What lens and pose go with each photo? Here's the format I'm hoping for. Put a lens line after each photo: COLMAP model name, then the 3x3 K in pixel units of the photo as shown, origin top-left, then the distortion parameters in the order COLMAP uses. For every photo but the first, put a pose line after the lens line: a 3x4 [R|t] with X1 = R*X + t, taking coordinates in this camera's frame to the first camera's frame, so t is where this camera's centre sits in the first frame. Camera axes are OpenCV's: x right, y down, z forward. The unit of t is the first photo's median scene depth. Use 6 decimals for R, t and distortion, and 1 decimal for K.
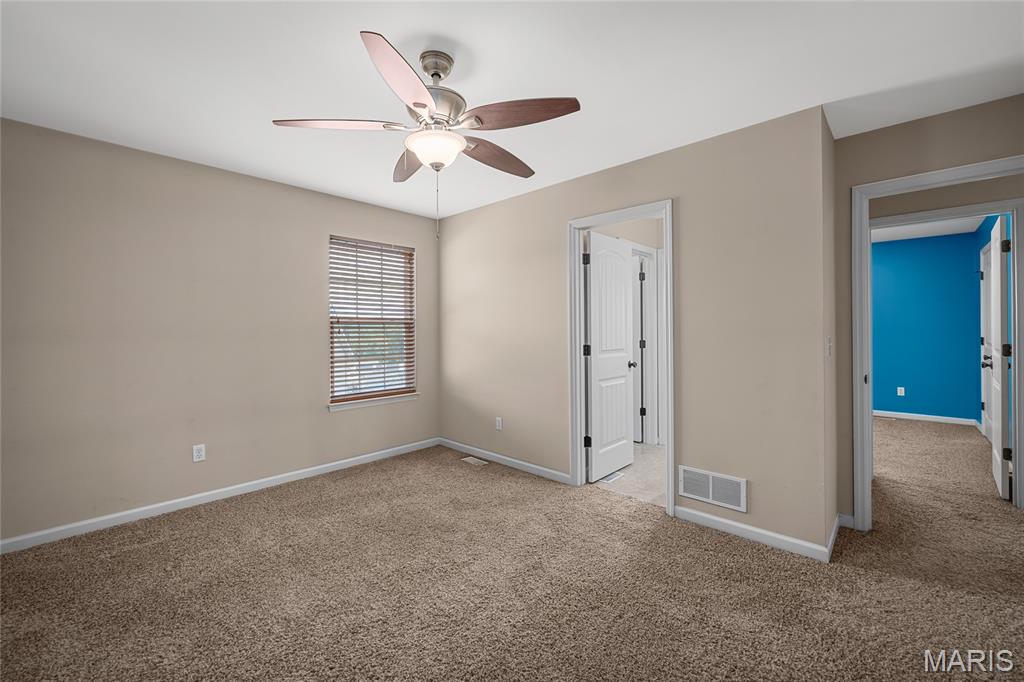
lens RADIAL K [[421.7, 0, 514.8], [0, 421.7, 335.3], [0, 0, 1]] dist [-0.001933, -0.000130]
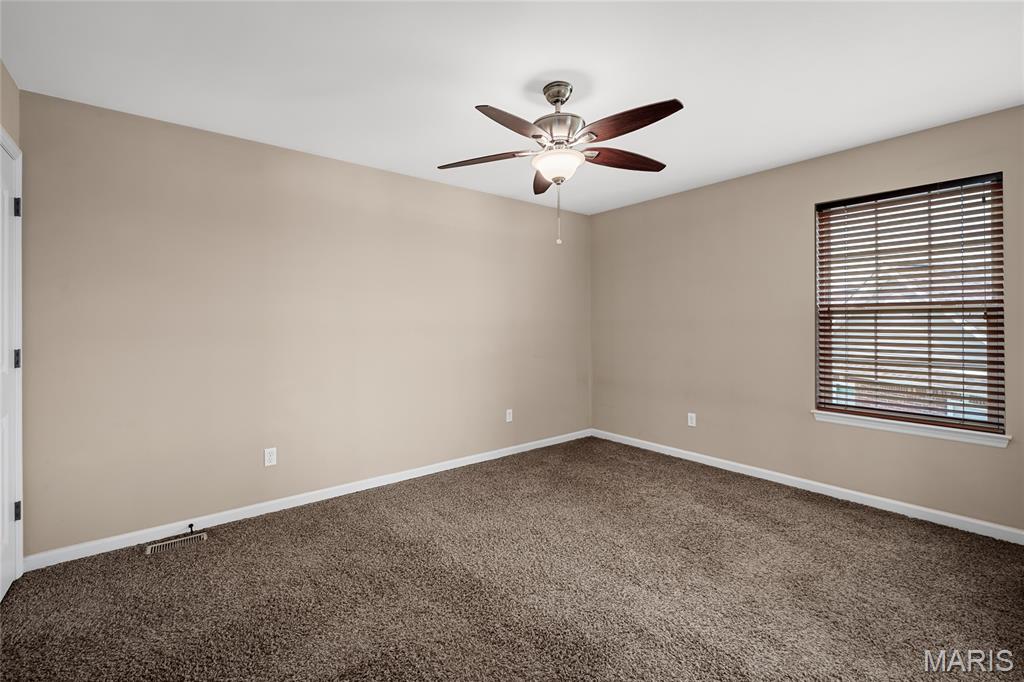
lens RADIAL K [[421.7, 0, 513.3], [0, 421.7, 336.6], [0, 0, 1]] dist [-0.001933, -0.000130]
pose [[-0.124194, 0.019442, -0.992067, 0.438701], [-0.025600, 0.999412, 0.022791, 0.014060], [0.991928, 0.028227, -0.123623, 0.493641]]
